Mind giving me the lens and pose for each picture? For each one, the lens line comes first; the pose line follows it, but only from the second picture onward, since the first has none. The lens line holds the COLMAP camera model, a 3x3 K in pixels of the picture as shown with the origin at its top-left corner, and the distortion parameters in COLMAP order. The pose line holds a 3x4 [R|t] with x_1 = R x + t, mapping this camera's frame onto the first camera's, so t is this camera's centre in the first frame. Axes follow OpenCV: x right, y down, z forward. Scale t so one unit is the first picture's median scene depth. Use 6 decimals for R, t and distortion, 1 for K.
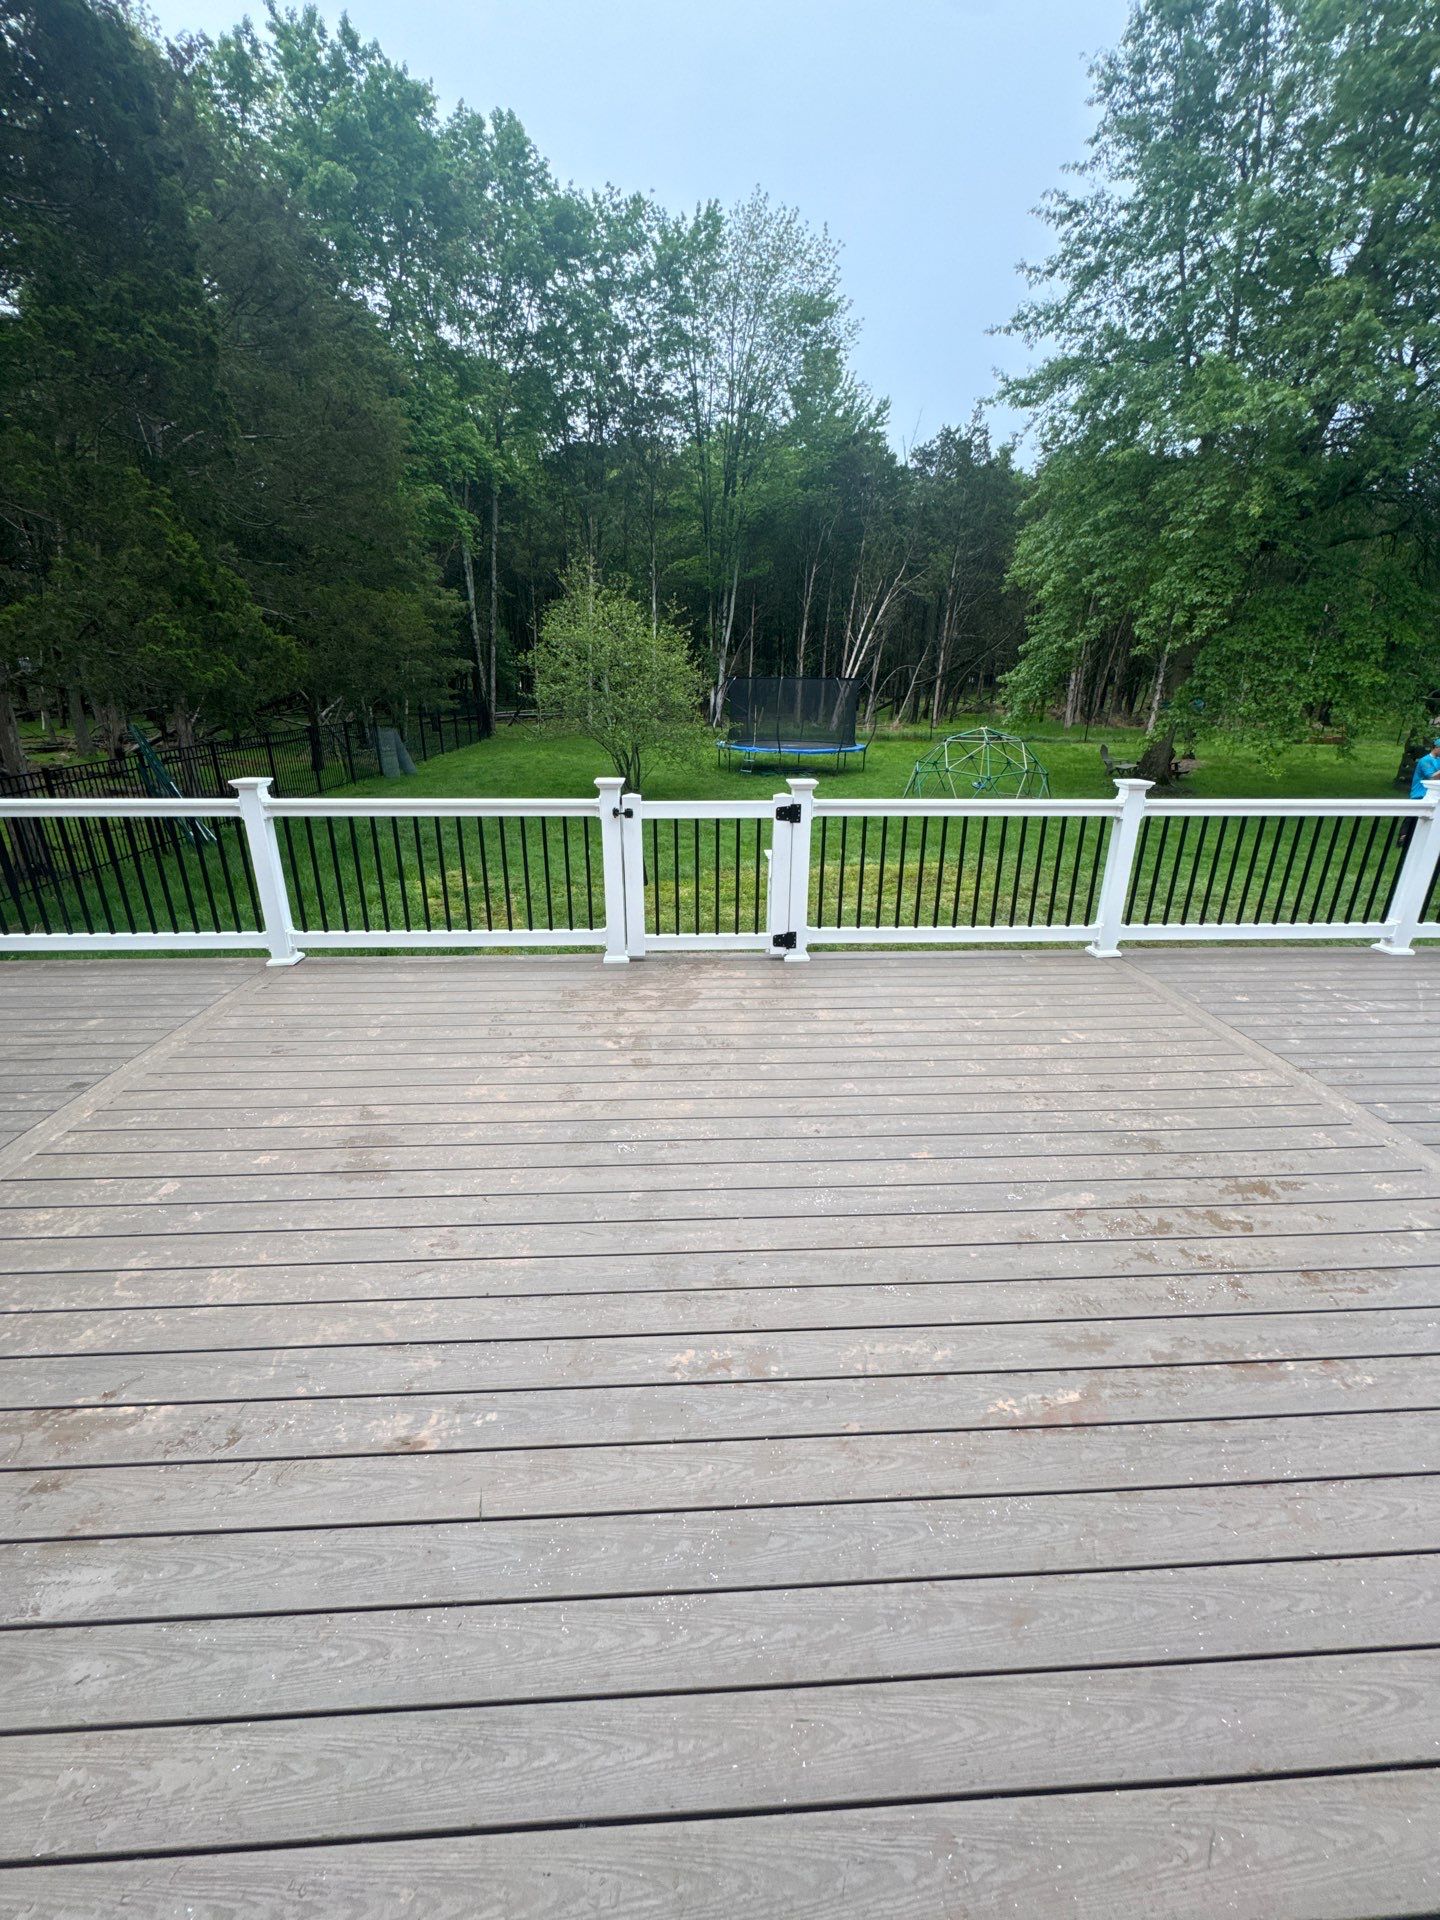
lens RADIAL K [[764.0, 0, 715.5], [0, 764.0, 967.6], [0, 0, 1]] dist [0.000319, -0.000202]
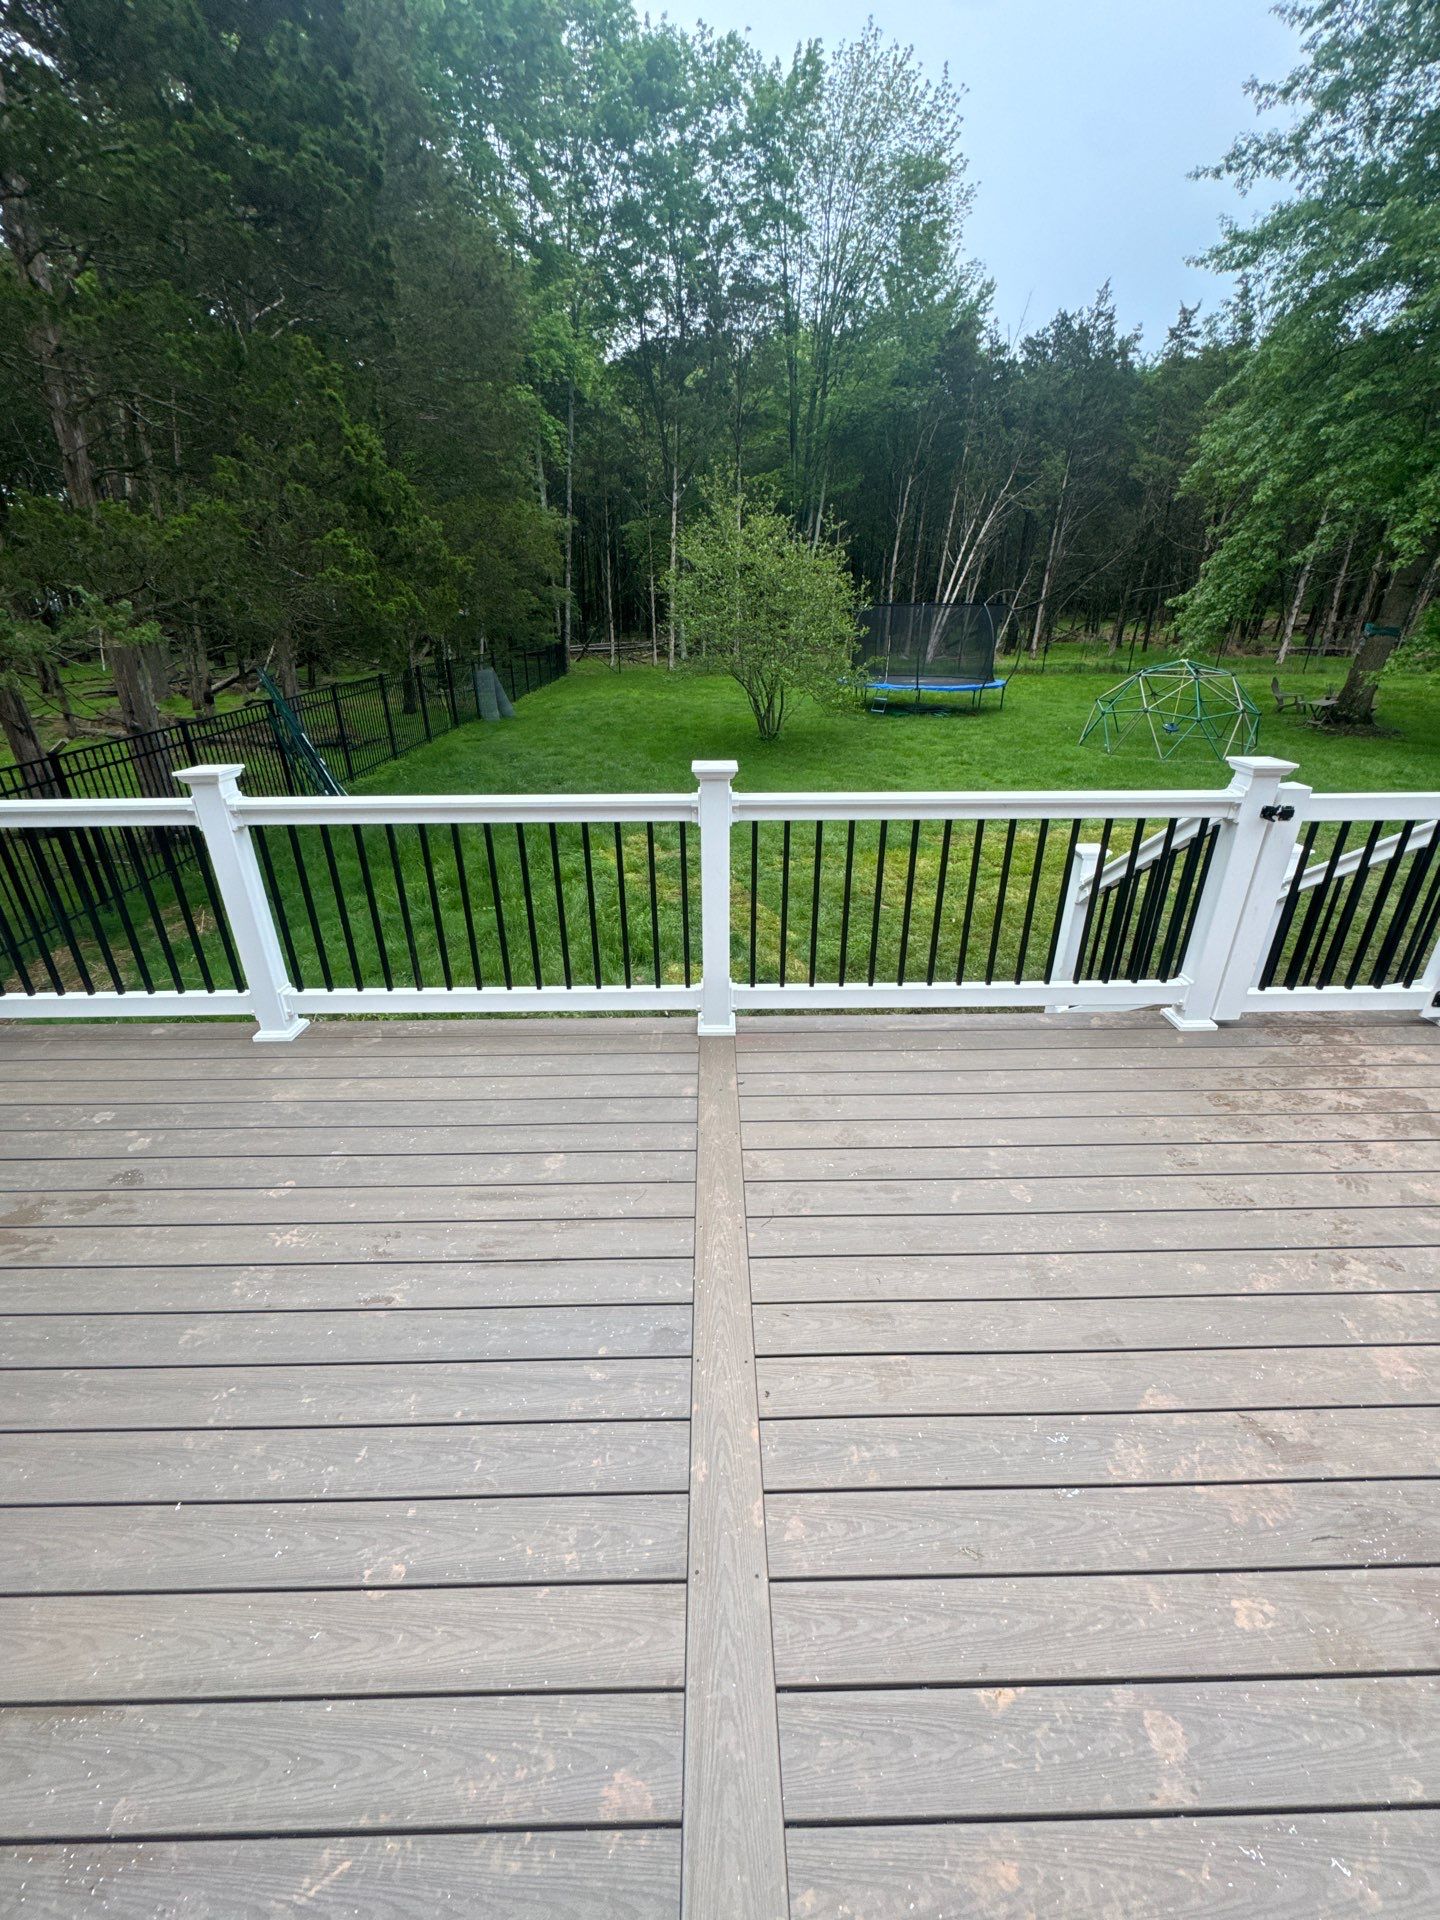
lens RADIAL K [[754.6, 0, 702.3], [0, 754.6, 959.2], [0, 0, 1]] dist [0.000364, 0.000430]
pose [[0.999471, 0.003057, -0.032373, -0.100678], [-0.000648, 0.997246, 0.074166, -0.021754], [0.032511, -0.074105, 0.996720, 0.058702]]
